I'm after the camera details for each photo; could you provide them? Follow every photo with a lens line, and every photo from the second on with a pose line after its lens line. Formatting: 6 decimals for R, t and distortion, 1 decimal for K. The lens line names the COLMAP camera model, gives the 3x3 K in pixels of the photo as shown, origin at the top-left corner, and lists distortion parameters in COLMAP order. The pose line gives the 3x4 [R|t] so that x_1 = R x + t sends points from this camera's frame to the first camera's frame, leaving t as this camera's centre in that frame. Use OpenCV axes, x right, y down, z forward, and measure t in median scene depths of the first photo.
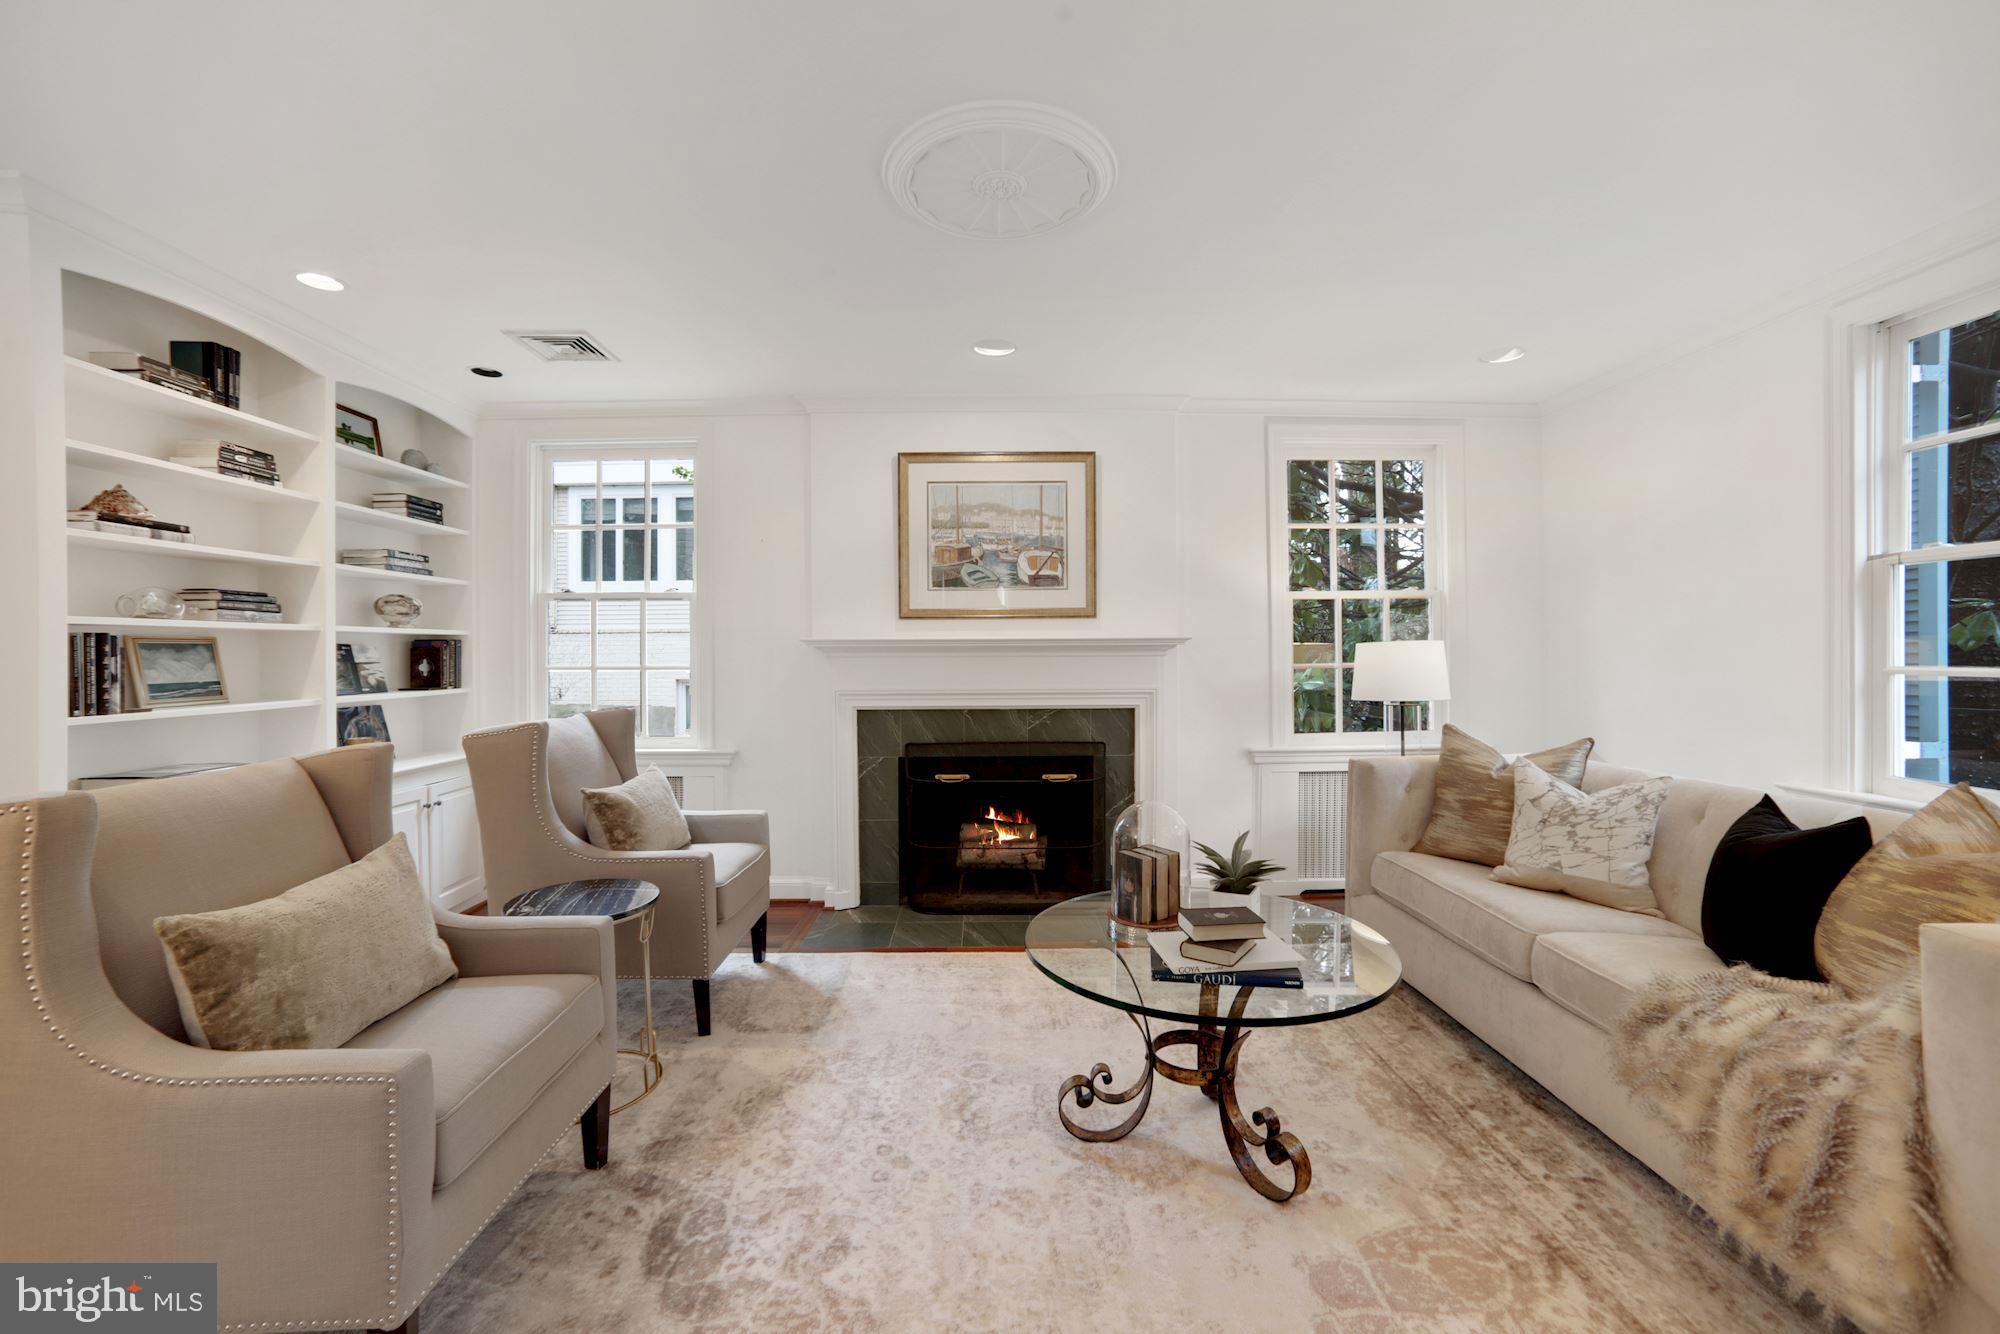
lens RADIAL K [[801.3, 0, 991.4], [0, 801.3, 648.9], [0, 0, 1]] dist [-0.064656, 0.031574]
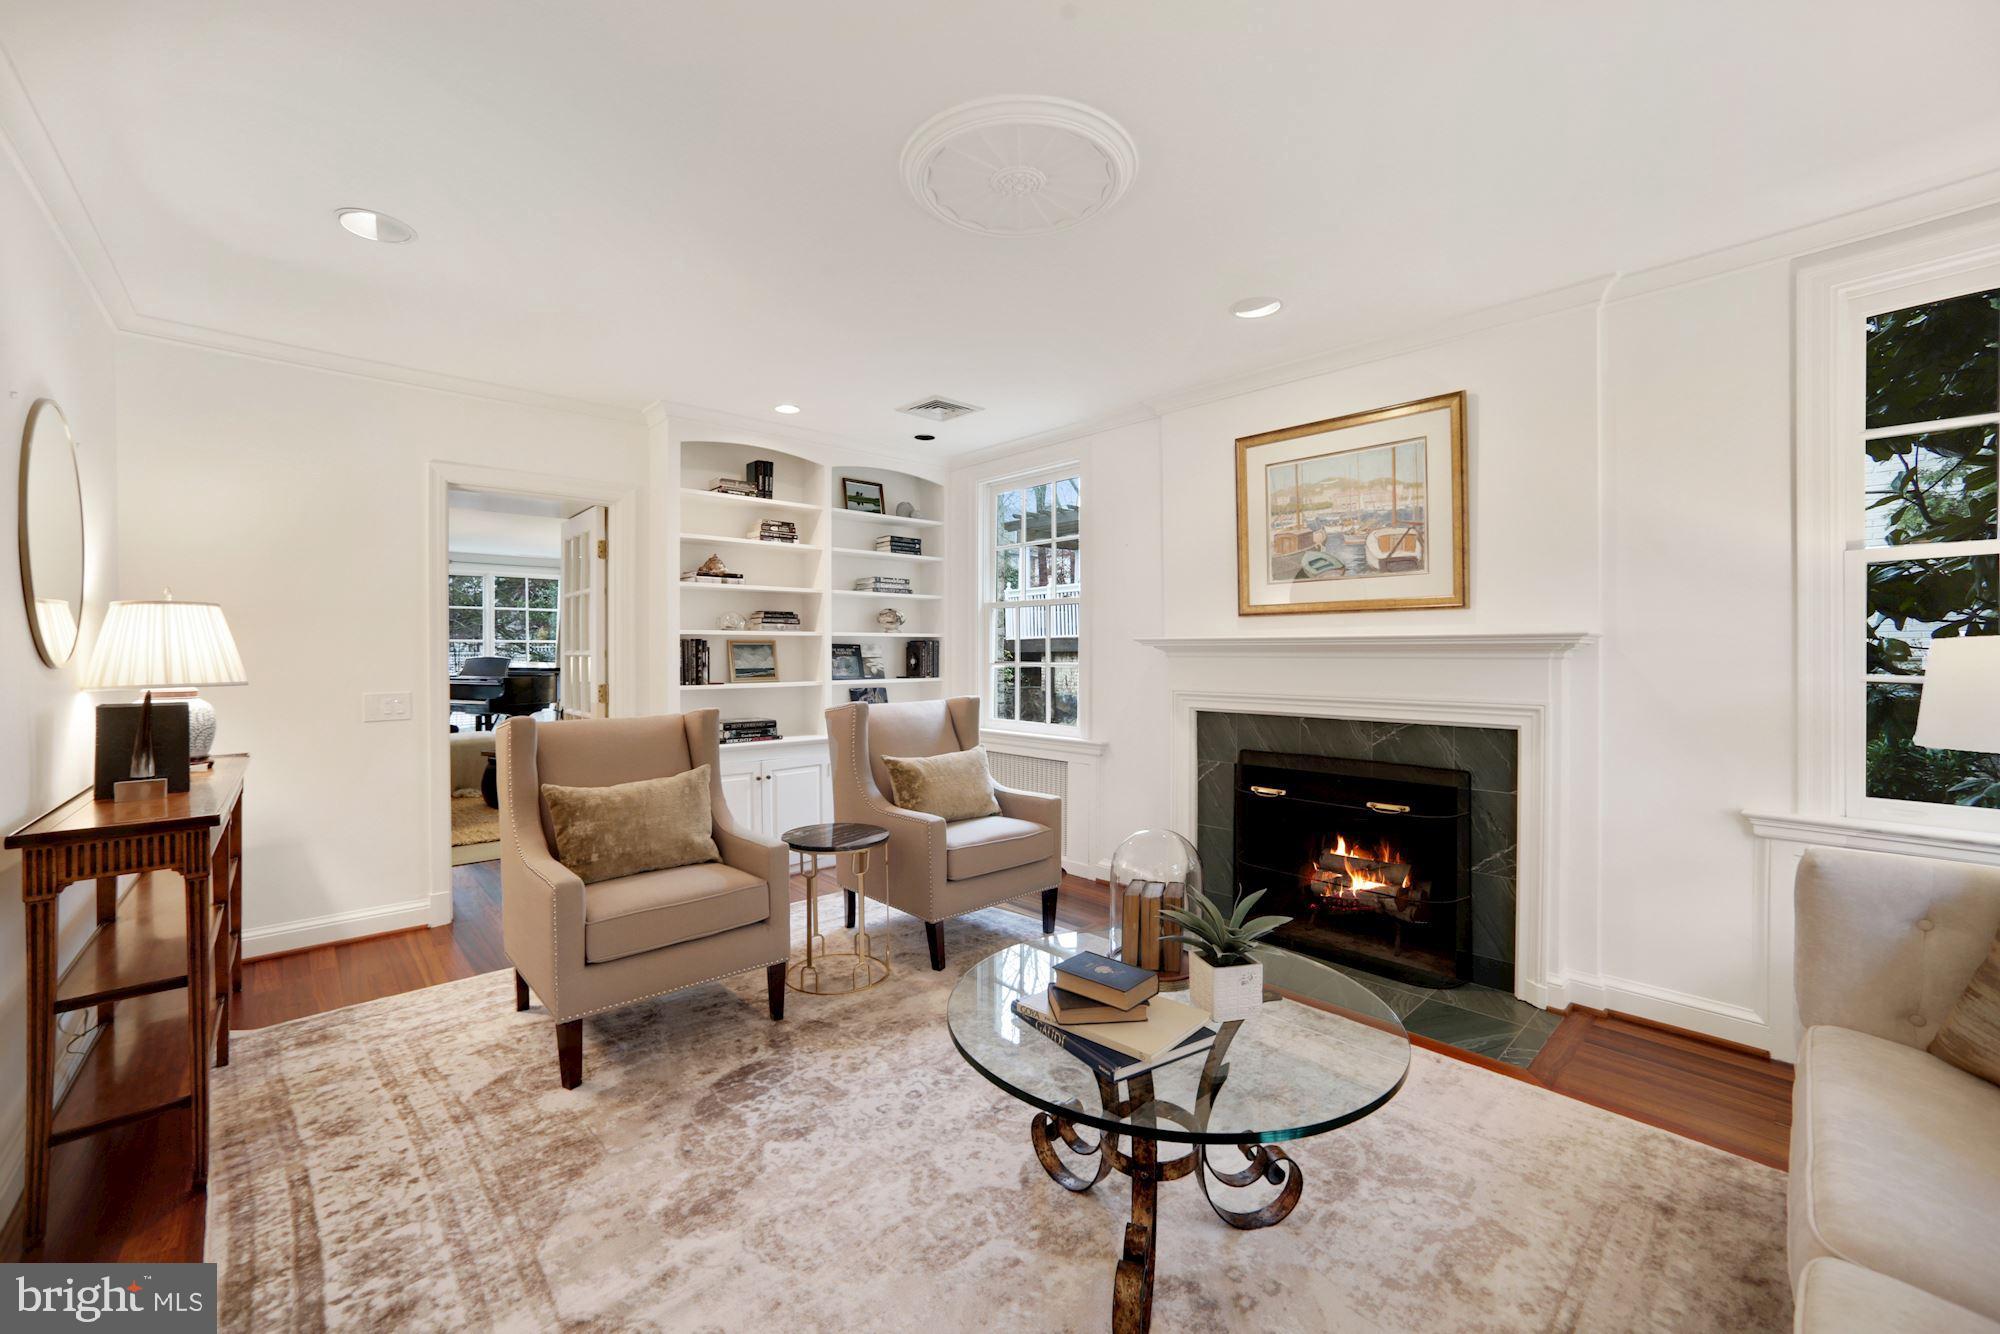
lens RADIAL K [[801.3, 0, 991.4], [0, 801.3, 648.9], [0, 0, 1]] dist [-0.064656, 0.031574]
pose [[0.671839, 0.002640, -0.740692, 0.396692], [0.000071, 0.999993, 0.003628, -0.002776], [0.740697, -0.002490, 0.671835, 0.165802]]
